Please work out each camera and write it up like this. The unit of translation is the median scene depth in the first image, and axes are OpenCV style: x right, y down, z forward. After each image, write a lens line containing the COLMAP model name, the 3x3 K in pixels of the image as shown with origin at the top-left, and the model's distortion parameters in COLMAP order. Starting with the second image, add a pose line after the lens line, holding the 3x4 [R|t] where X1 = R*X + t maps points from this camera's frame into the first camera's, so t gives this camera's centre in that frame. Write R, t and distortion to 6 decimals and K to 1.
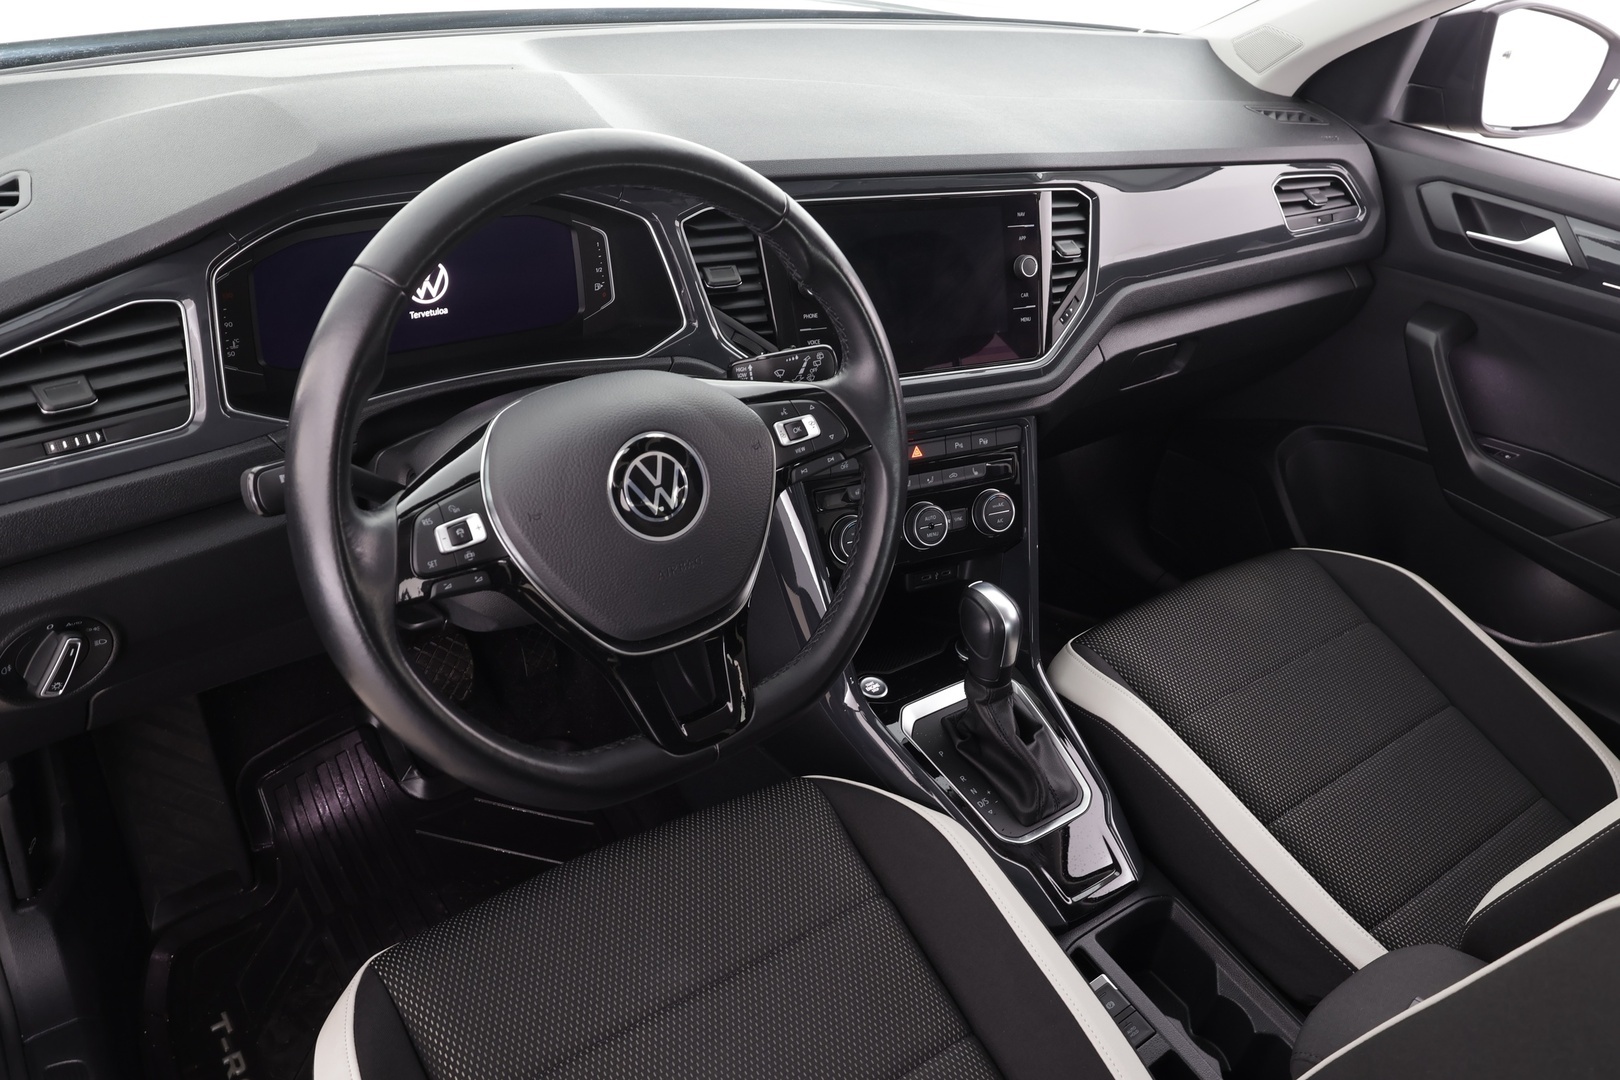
lens RADIAL K [[1239.3, 0, 812.5], [0, 1239.3, 546.5], [0, 0, 1]] dist [0.003007, -0.005854]
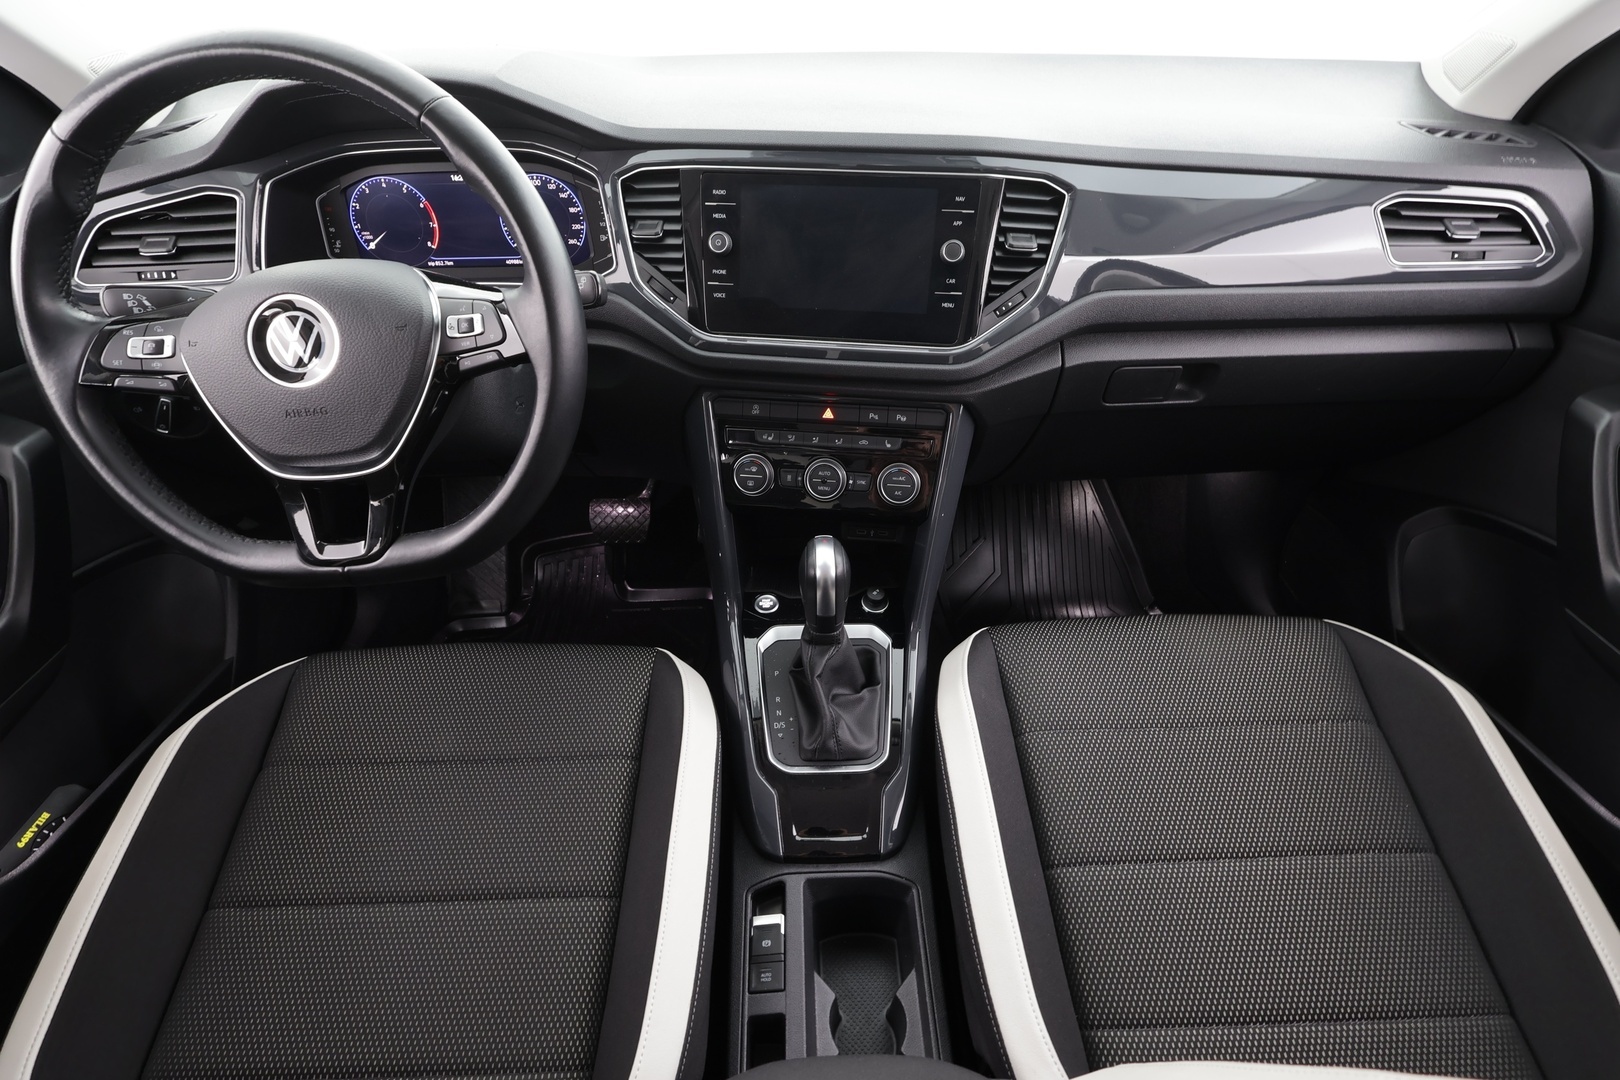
lens RADIAL K [[760.5, 0, 817.9], [0, 760.5, 545.1], [0, 0, 1]] dist [-0.003214, 0.001669]
pose [[0.812872, 0.256807, -0.522770, 0.489647], [-0.231284, 0.966072, 0.114945, -0.039772], [0.534552, 0.027473, 0.844689, 0.433000]]
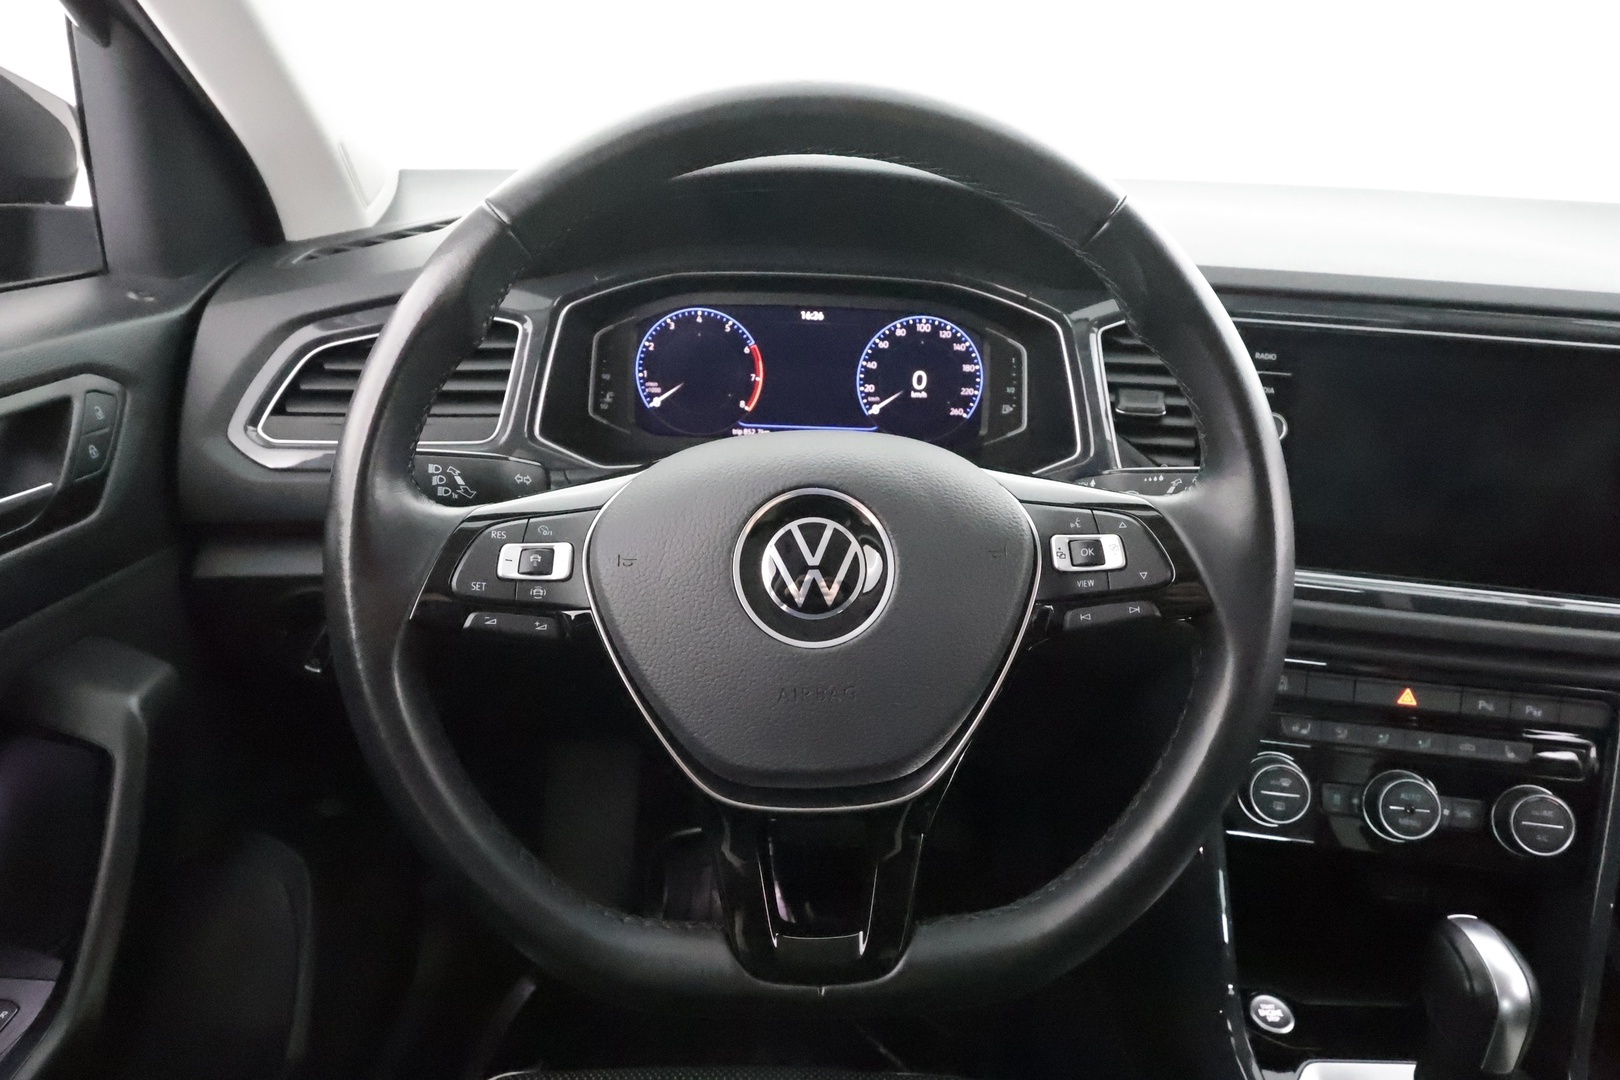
lens RADIAL K [[998.2, 0, 806.2], [0, 998.2, 541.0], [0, 0, 1]] dist [-0.006973, -0.001380]
pose [[0.805465, 0.161693, -0.570160, 0.121671], [-0.280357, 0.951563, -0.126204, 0.005401], [0.522137, 0.261501, 0.811782, 0.365743]]
